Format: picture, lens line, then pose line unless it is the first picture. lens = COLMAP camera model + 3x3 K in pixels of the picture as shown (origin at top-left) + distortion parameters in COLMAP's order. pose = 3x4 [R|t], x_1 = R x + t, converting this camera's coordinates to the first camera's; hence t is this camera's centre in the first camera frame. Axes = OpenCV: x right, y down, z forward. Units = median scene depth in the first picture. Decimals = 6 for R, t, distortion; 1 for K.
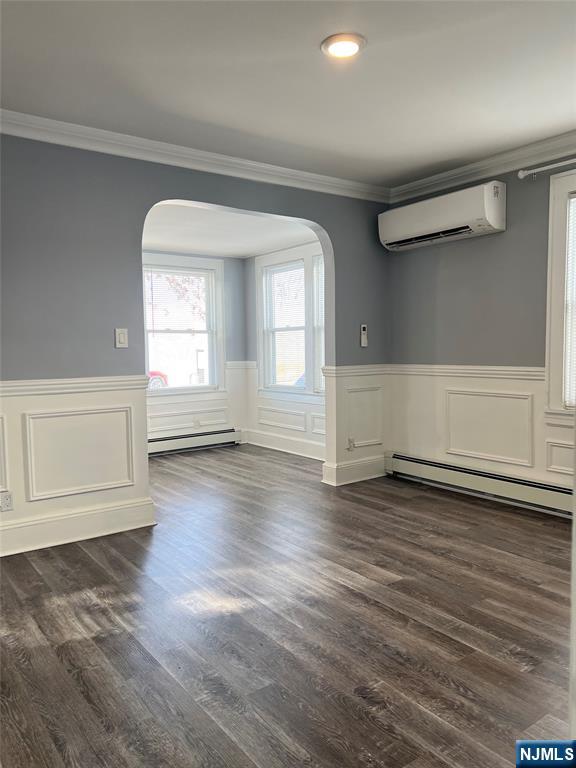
lens RADIAL K [[580.0, 0, 288.0], [0, 580.0, 384.0], [0, 0, 1]] dist [0.004903, -0.004723]
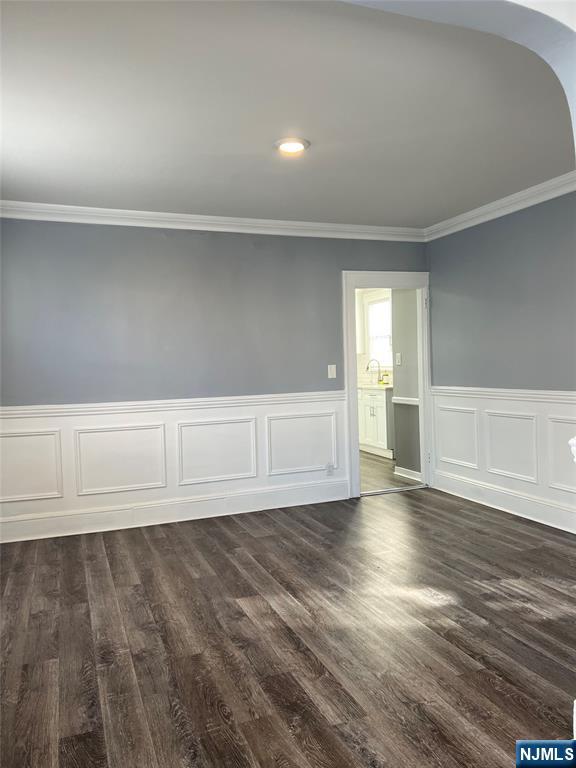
lens RADIAL K [[580.0, 0, 288.0], [0, 580.0, 384.0], [0, 0, 1]] dist [0.004903, -0.004723]
pose [[-0.965160, 0.034207, 0.259416, -0.160603], [0.060595, 0.993687, 0.094418, -0.132852], [-0.254548, 0.106848, -0.961139, 1.738188]]
